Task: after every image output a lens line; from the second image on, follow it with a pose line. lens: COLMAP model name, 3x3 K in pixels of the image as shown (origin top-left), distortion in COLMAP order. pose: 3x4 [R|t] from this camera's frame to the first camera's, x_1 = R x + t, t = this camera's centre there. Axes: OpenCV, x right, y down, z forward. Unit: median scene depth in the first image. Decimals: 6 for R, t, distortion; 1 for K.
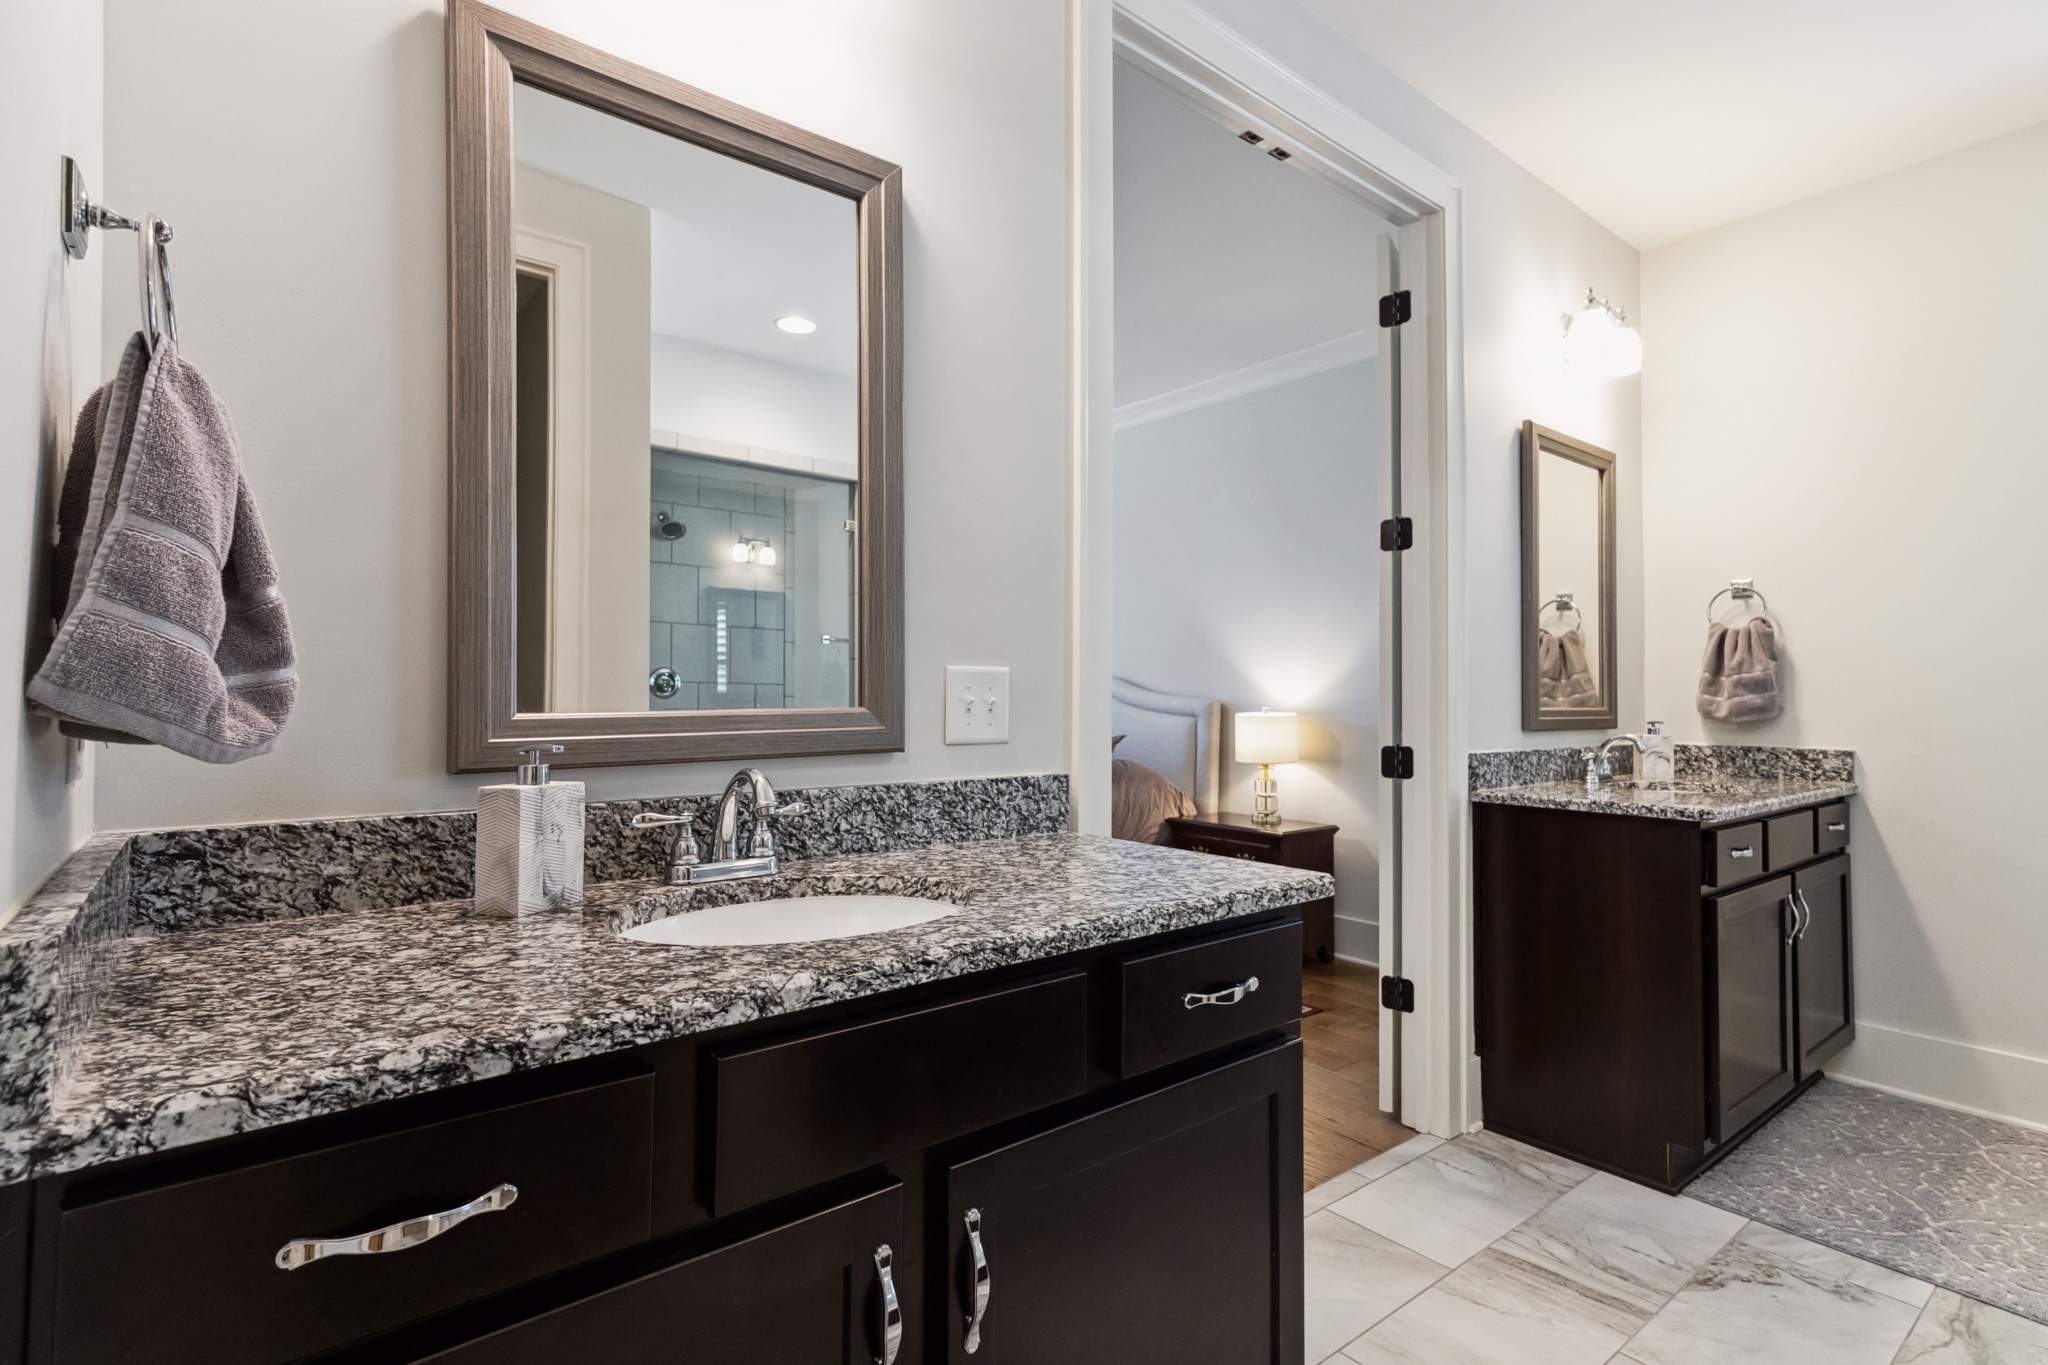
lens RADIAL K [[984.5, 0, 1023.8], [0, 984.5, 684.8], [0, 0, 1]] dist [0.005427, 0.001348]
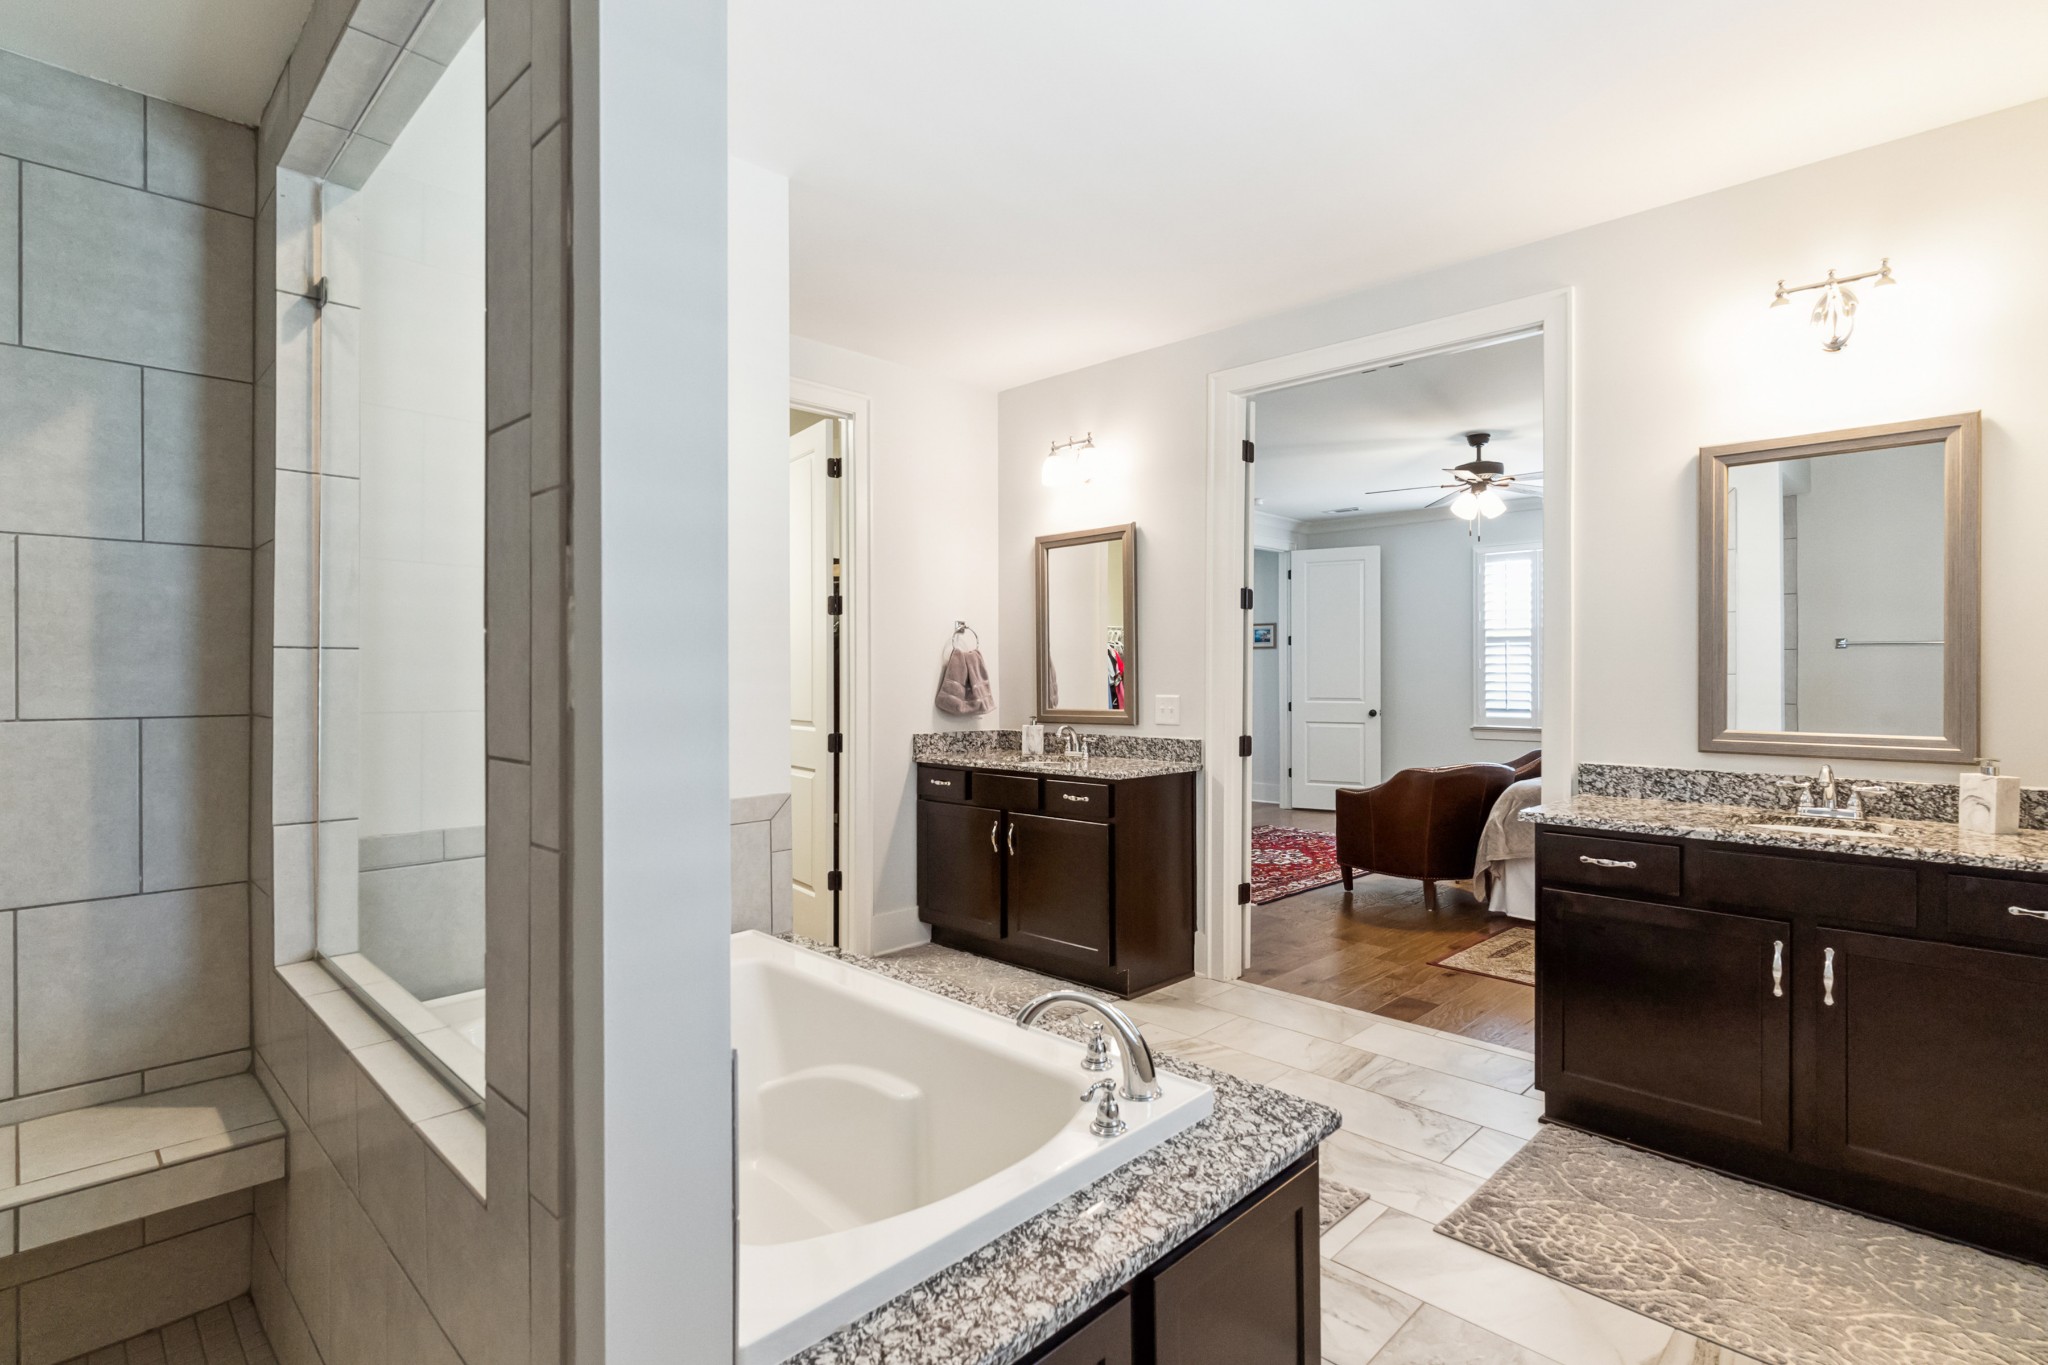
lens RADIAL K [[984.5, 0, 1023.0], [0, 984.5, 683.4], [0, 0, 1]] dist [0.005427, 0.001348]
pose [[0.120492, -0.000632, -0.992714, 2.664528], [0.012292, 0.999924, 0.000856, -0.061370], [0.992638, -0.012306, 0.120490, 0.316318]]
